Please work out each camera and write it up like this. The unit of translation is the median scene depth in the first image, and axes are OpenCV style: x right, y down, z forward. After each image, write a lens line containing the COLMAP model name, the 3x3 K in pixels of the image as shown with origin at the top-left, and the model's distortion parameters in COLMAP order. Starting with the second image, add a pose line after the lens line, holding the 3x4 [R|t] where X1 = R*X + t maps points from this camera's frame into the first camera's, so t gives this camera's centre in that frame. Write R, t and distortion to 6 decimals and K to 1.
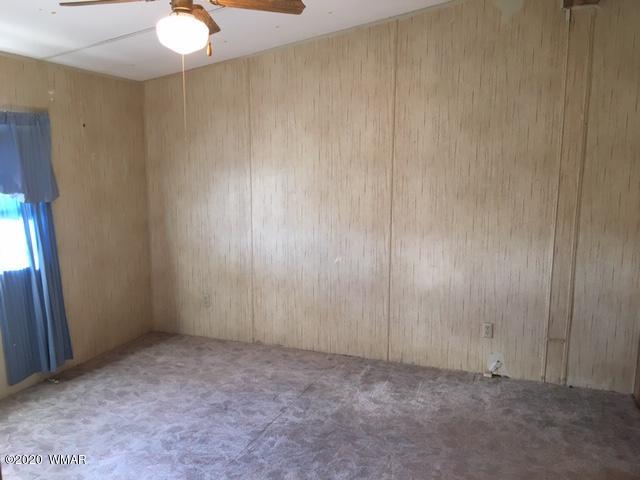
lens RADIAL K [[541.2, 0, 320.0], [0, 541.2, 240.0], [0, 0, 1]] dist [0.088912, -0.111752]
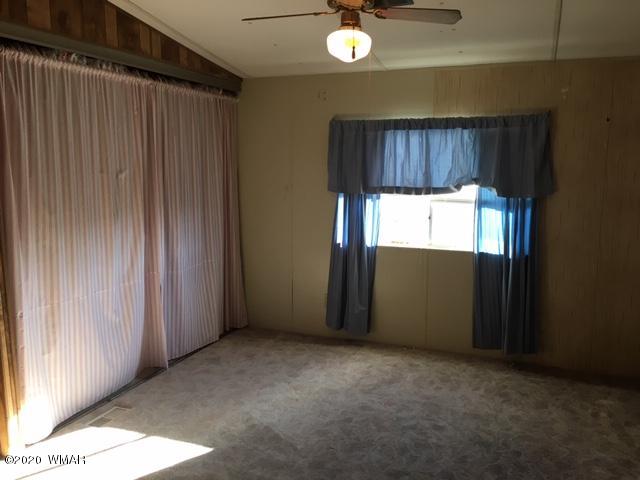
lens RADIAL K [[530.6, 0, 321.0], [0, 530.6, 259.2], [0, 0, 1]] dist [0.000310, 0.005289]
pose [[-0.037199, 0.177366, -0.983442, 0.551276], [-0.147512, 0.972367, 0.180948, -0.083040], [0.988360, 0.151800, -0.010008, 0.648758]]
